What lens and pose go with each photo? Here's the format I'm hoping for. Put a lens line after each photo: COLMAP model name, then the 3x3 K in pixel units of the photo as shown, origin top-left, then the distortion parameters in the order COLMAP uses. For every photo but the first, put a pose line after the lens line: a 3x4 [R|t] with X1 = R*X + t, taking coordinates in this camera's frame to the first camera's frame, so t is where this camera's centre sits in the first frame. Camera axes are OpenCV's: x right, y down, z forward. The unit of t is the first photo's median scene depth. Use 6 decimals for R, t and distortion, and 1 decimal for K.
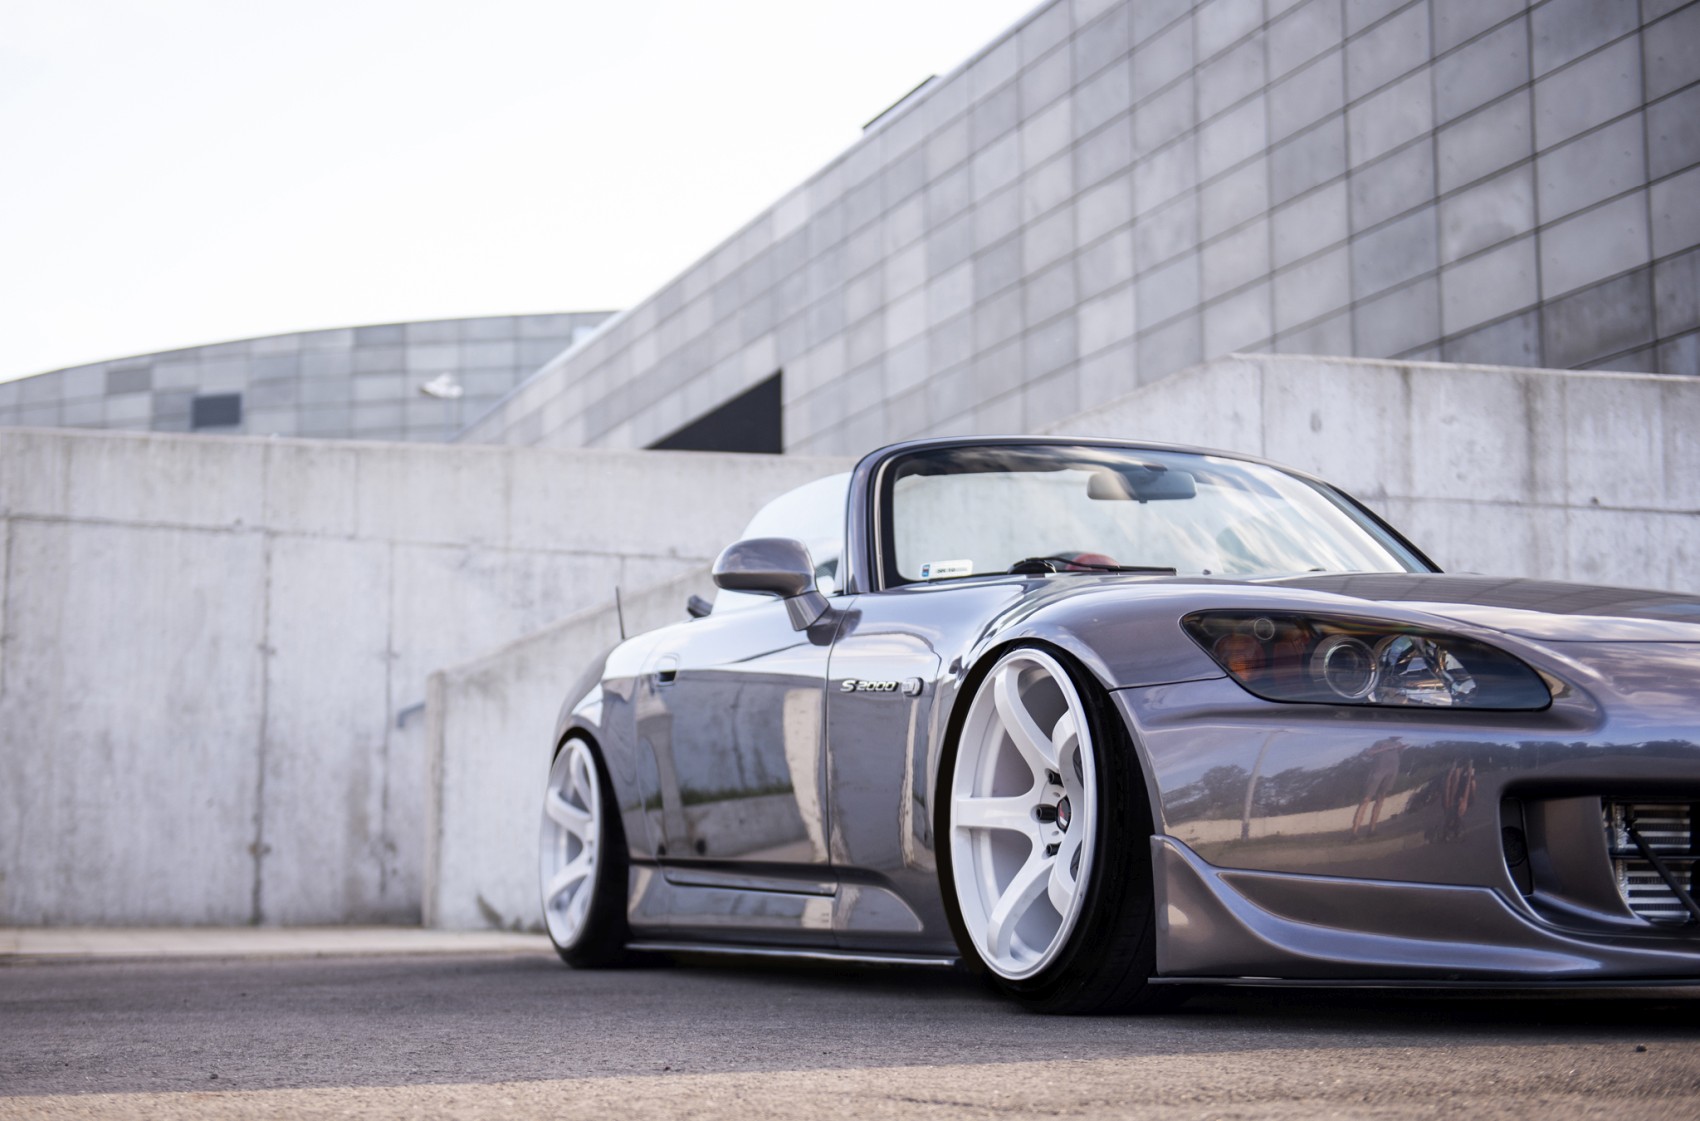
lens RADIAL K [[2484.7, 0, 738.5], [0, 2484.7, 599.9], [0, 0, 1]] dist [0.115112, -0.010026]
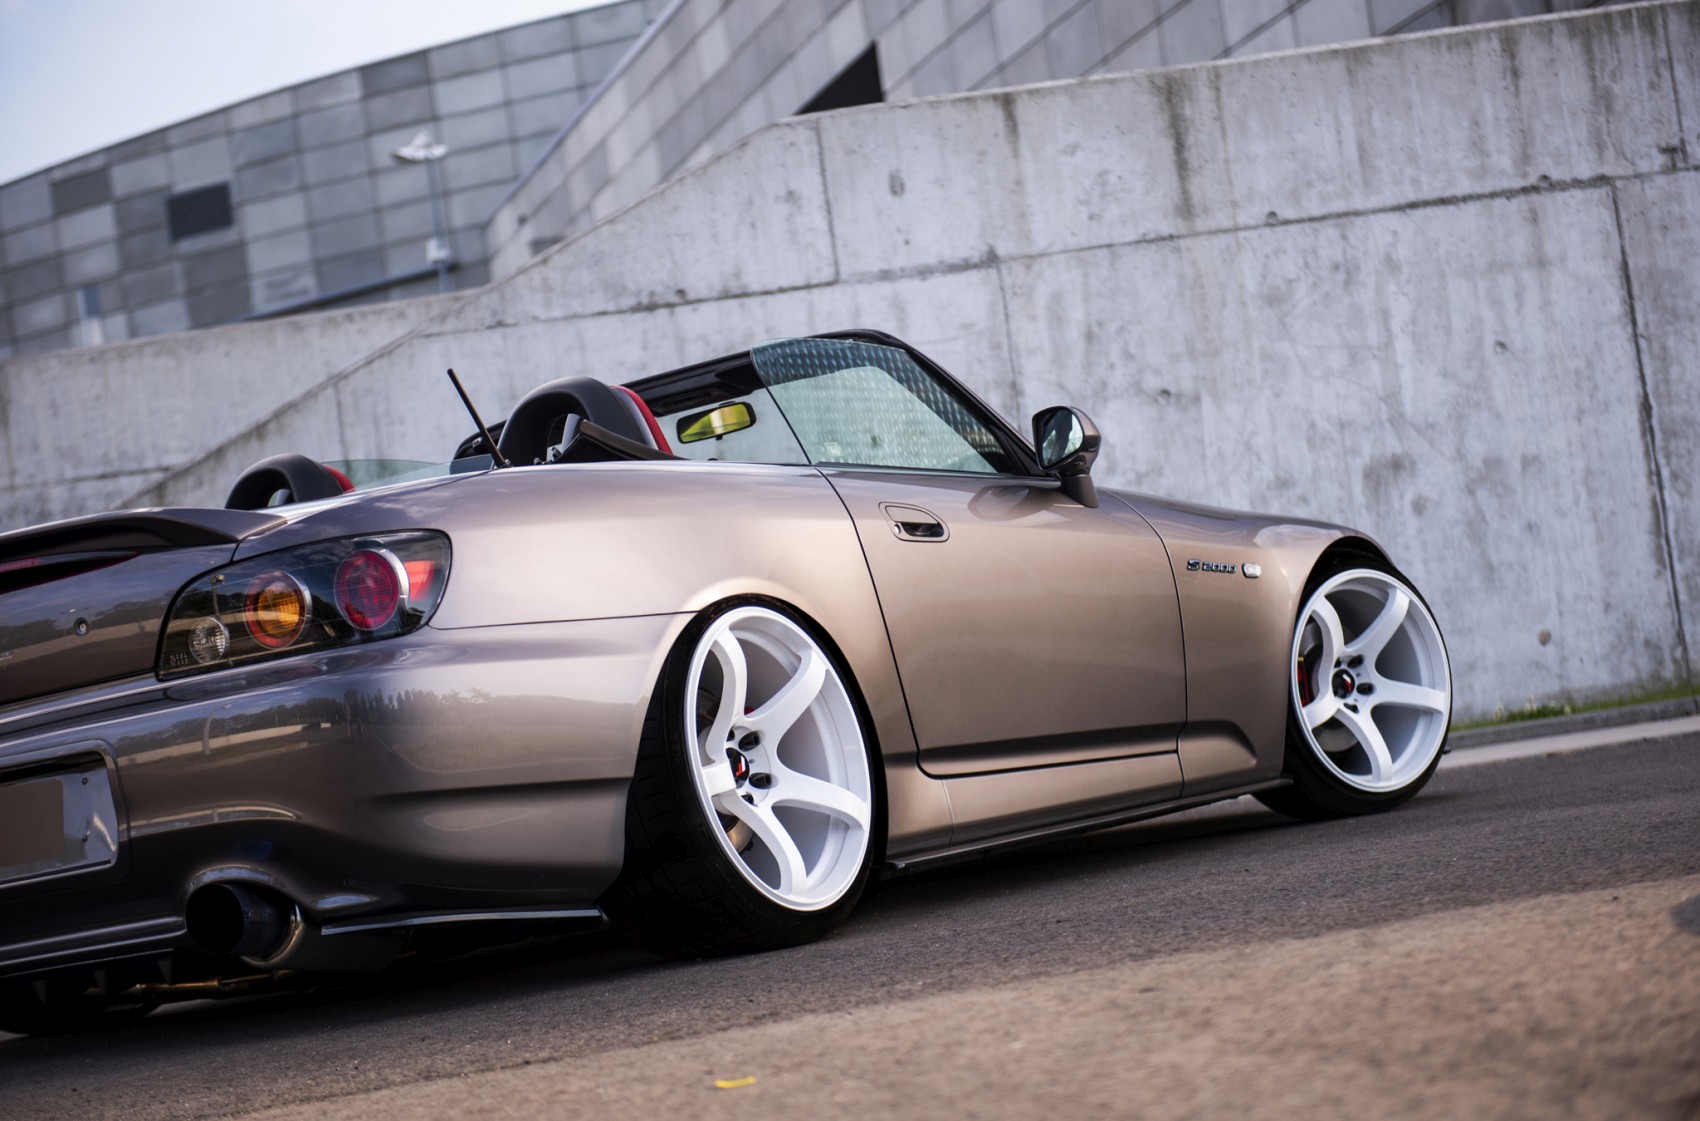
lens RADIAL K [[3385.3, 0, 925.9], [0, 3385.3, 527.6], [0, 0, 1]] dist [0.172687, -0.565935]
pose [[0.984568, -0.168016, -0.048952, 0.252486], [0.170660, 0.983736, 0.056031, -0.019779], [0.038742, -0.063521, 0.997228, -0.085214]]
